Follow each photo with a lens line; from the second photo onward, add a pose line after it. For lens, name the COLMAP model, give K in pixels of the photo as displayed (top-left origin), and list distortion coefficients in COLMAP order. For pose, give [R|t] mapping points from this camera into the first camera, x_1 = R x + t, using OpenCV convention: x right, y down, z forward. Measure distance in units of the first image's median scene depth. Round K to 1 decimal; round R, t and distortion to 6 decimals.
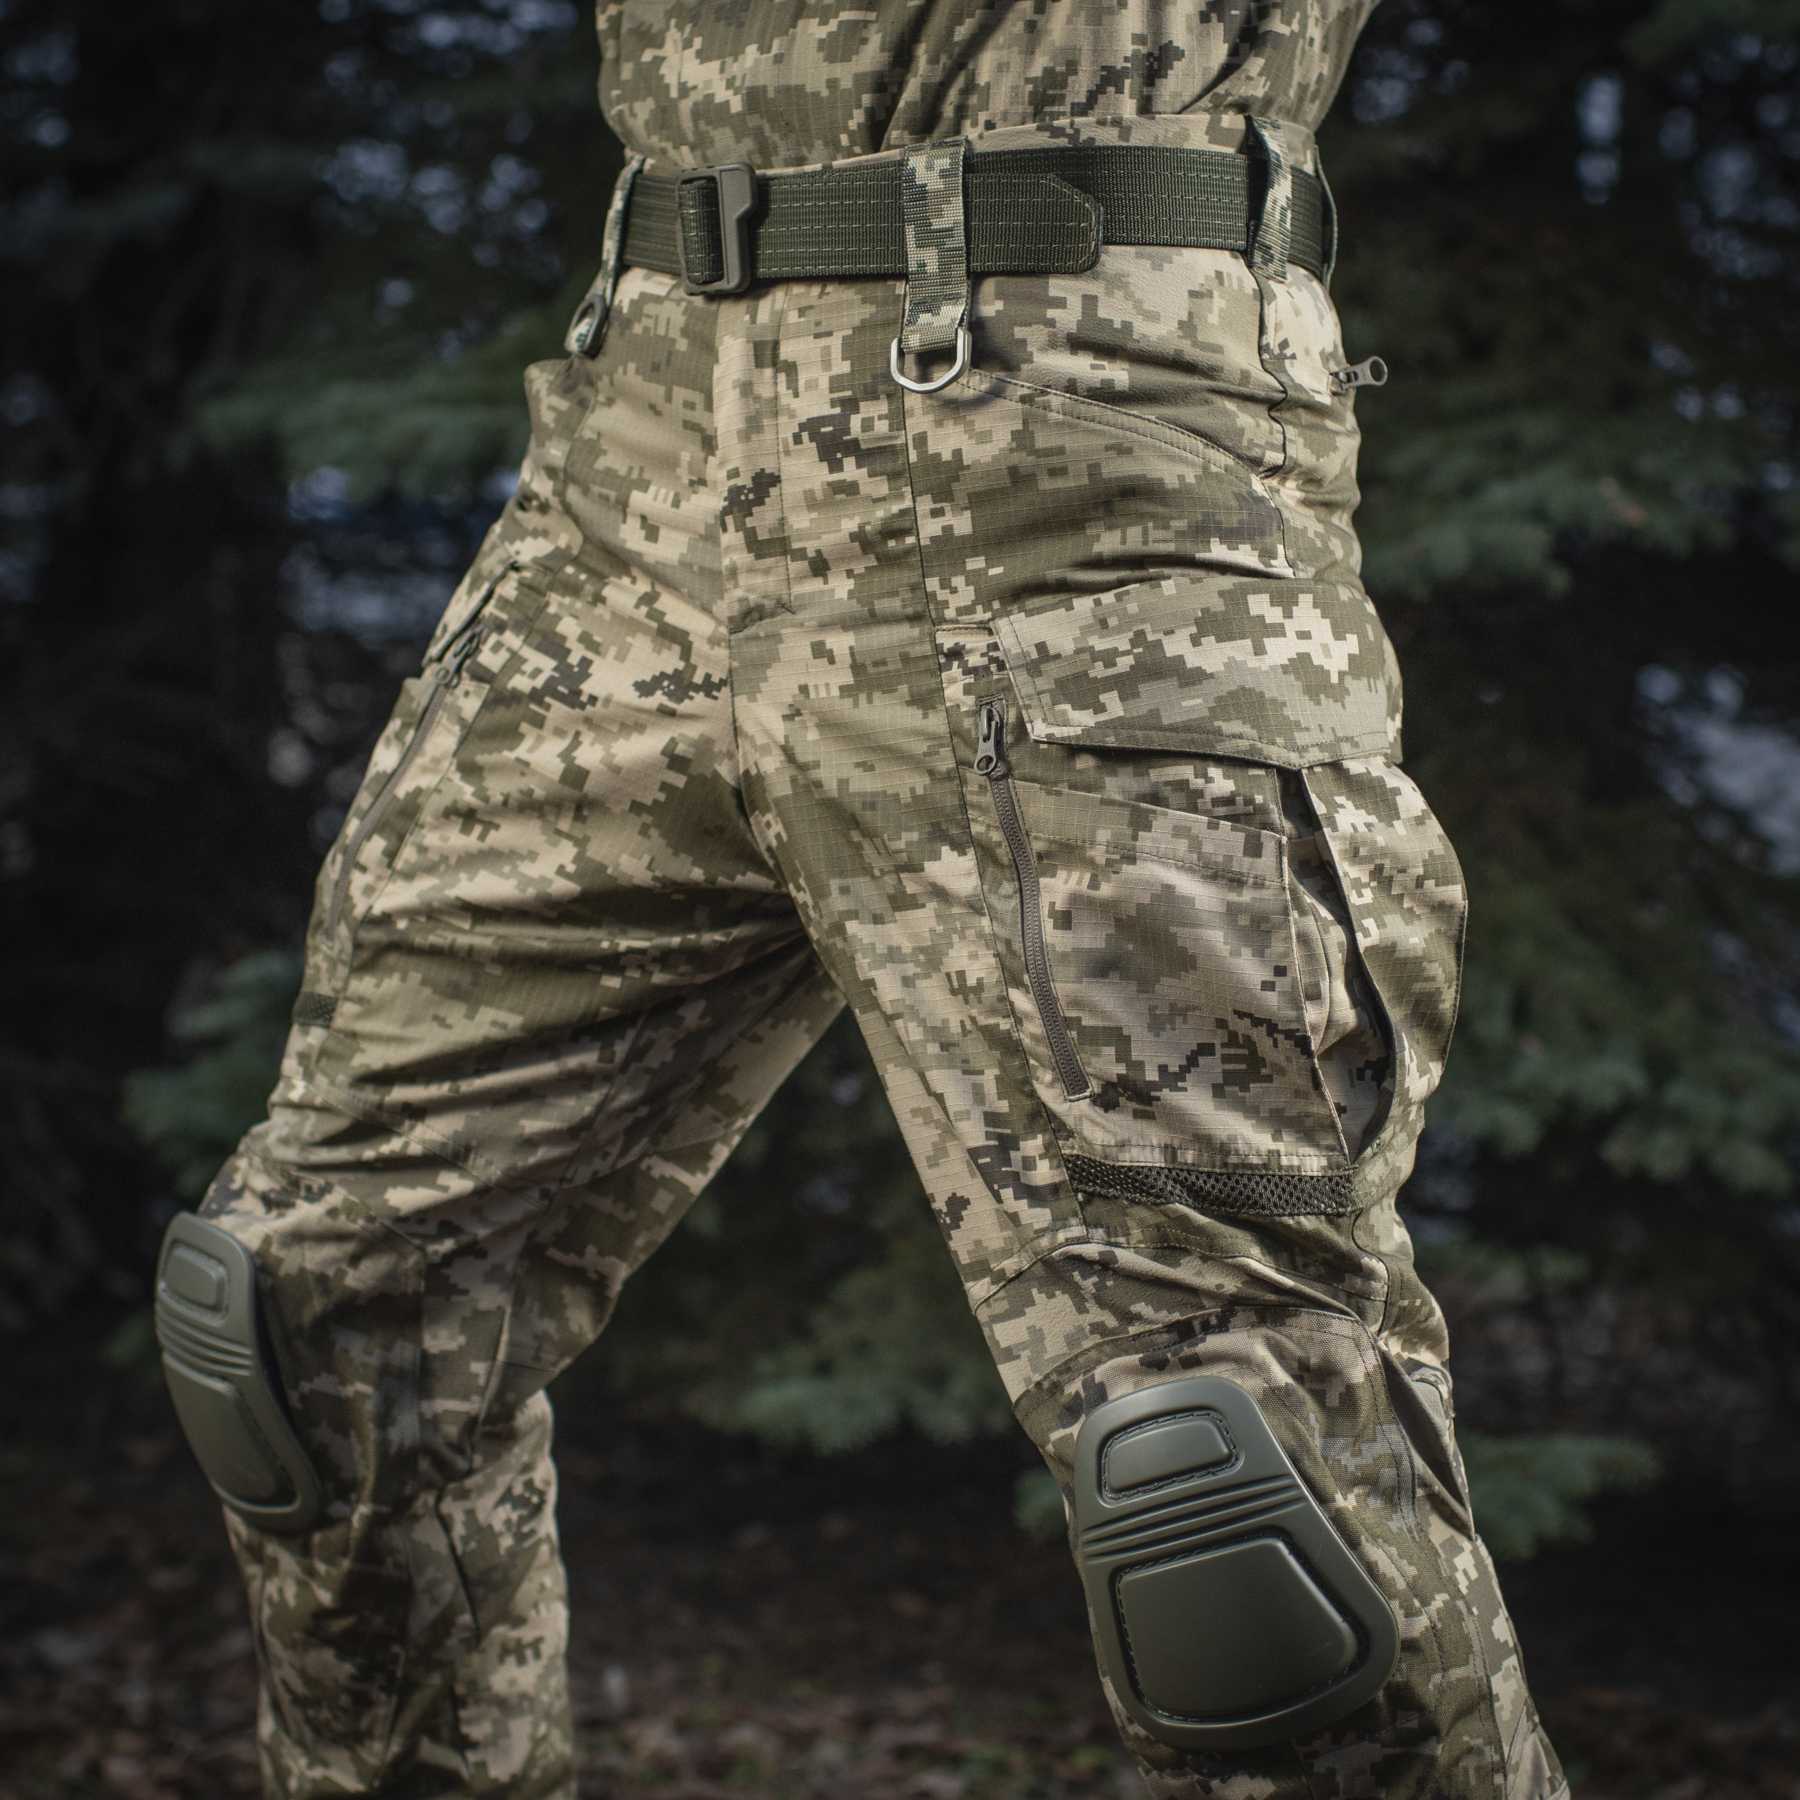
lens RADIAL K [[2587.5, 0, 957.2], [0, 2587.5, 825.8], [0, 0, 1]] dist [-0.040687, 0.195916]
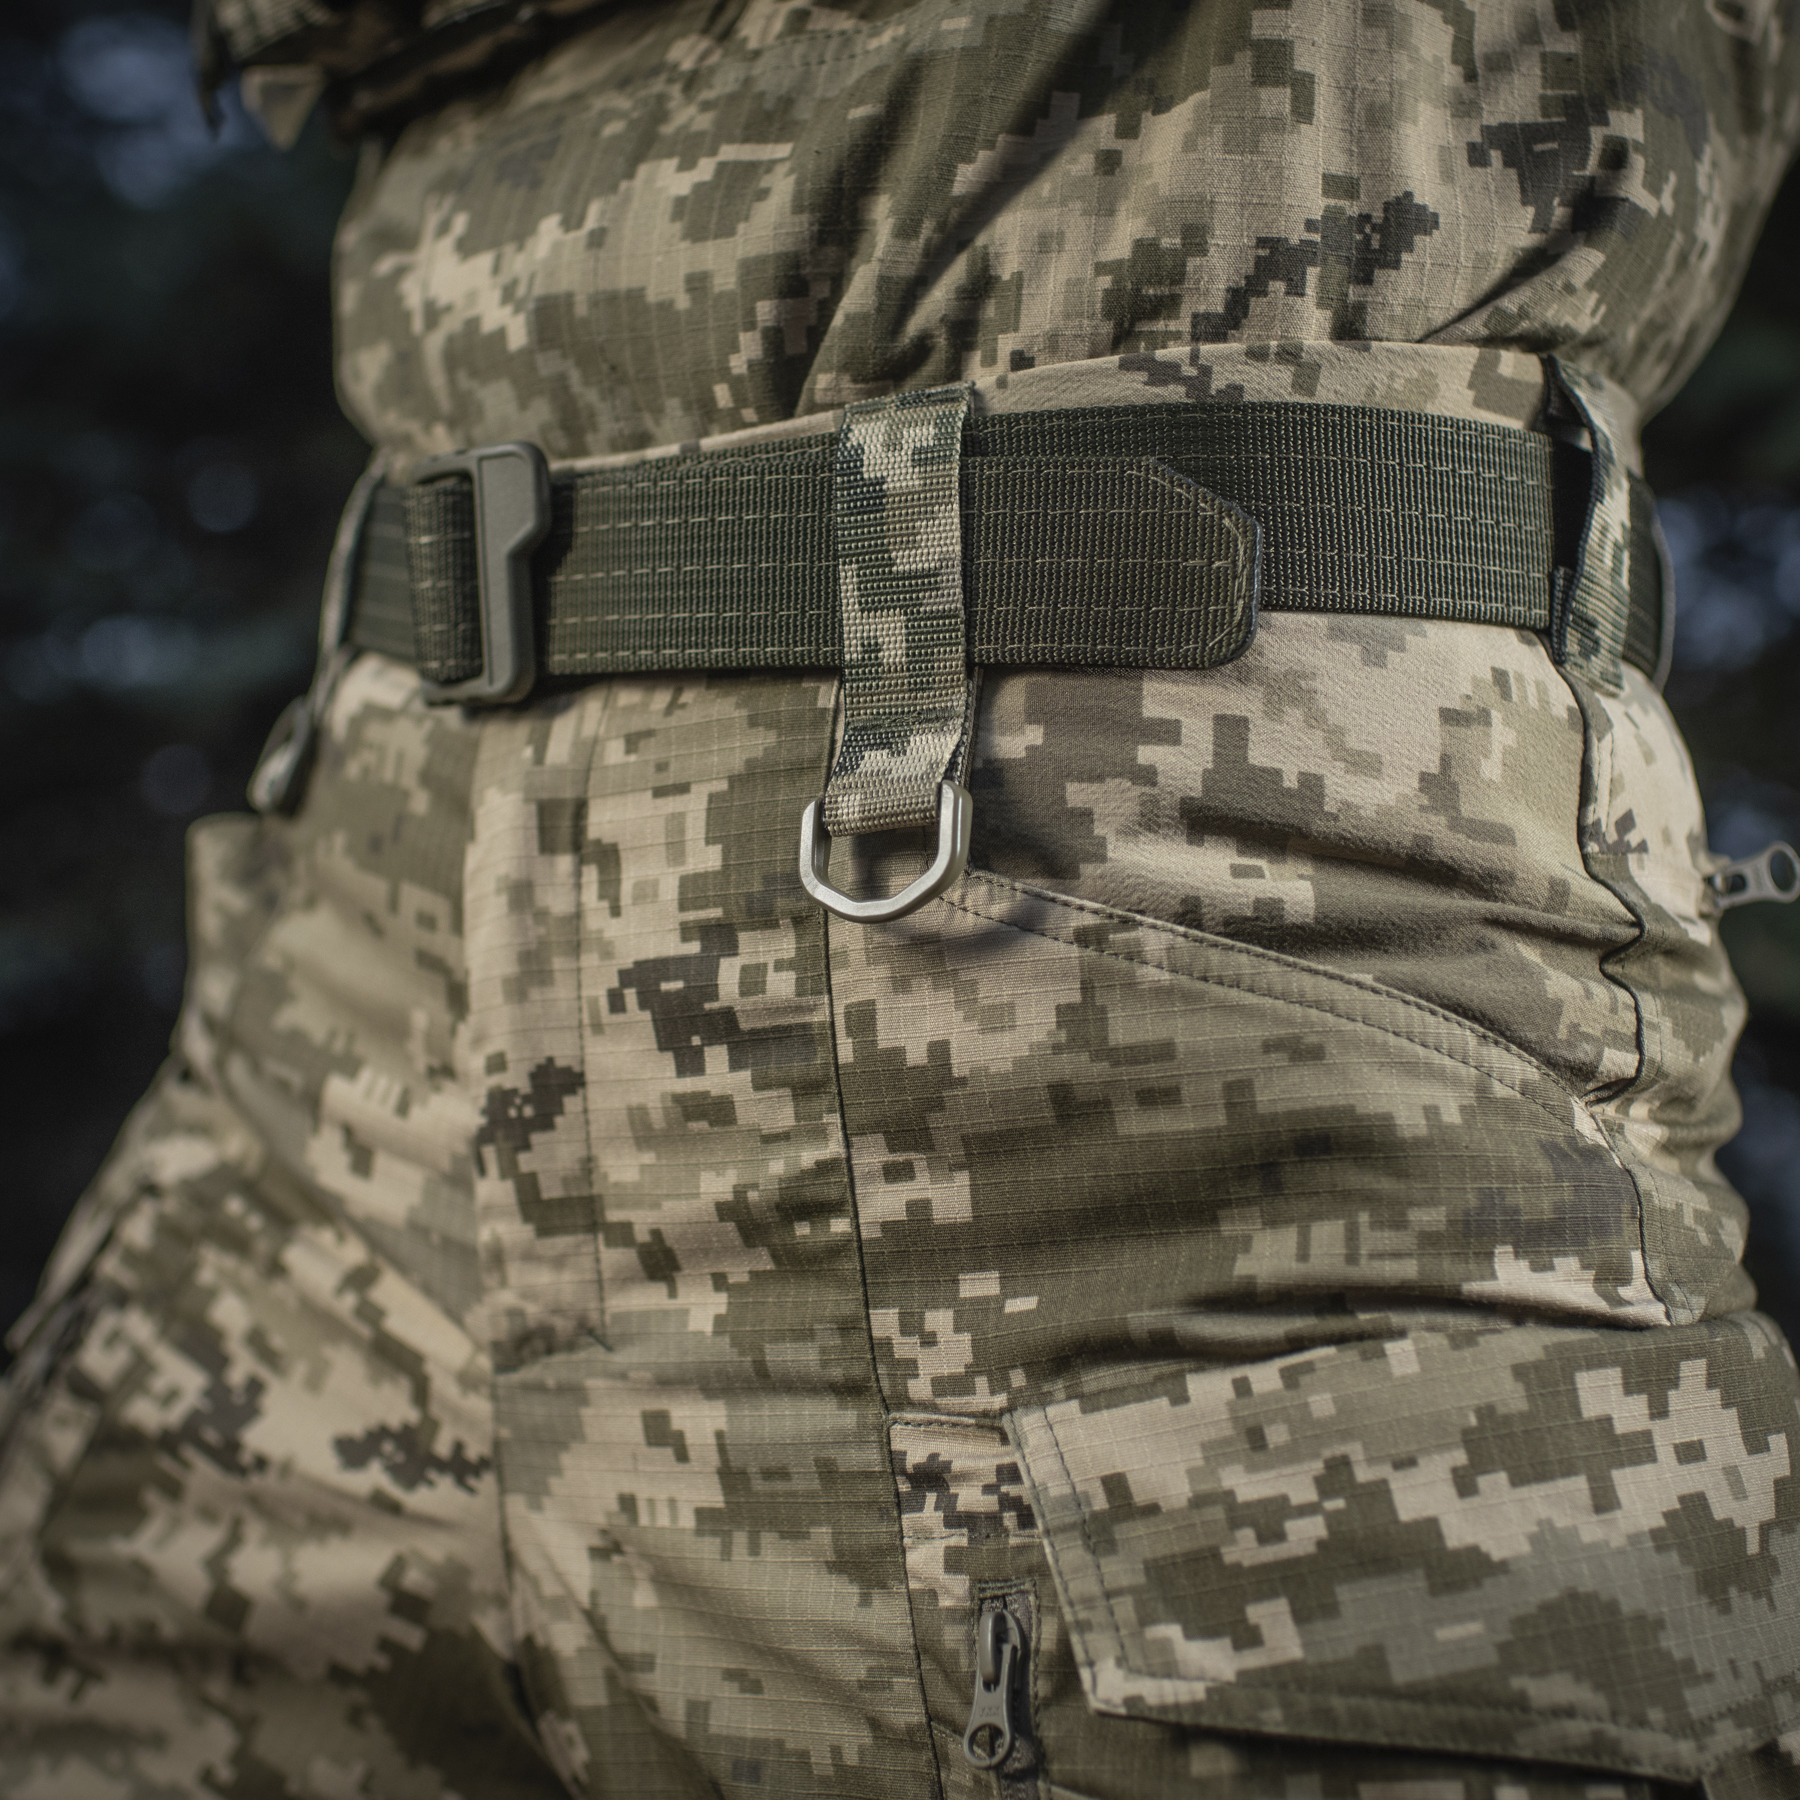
lens RADIAL K [[3138.4, 0, 900.0], [0, 3138.4, 900.0], [0, 0, 1]] dist [-0.071302, 0.137751]
pose [[0.999127, 0.015750, -0.038681, 0.013883], [-0.021199, 0.989235, -0.144792, -0.087194], [0.035984, 0.145486, 0.988706, 0.432538]]
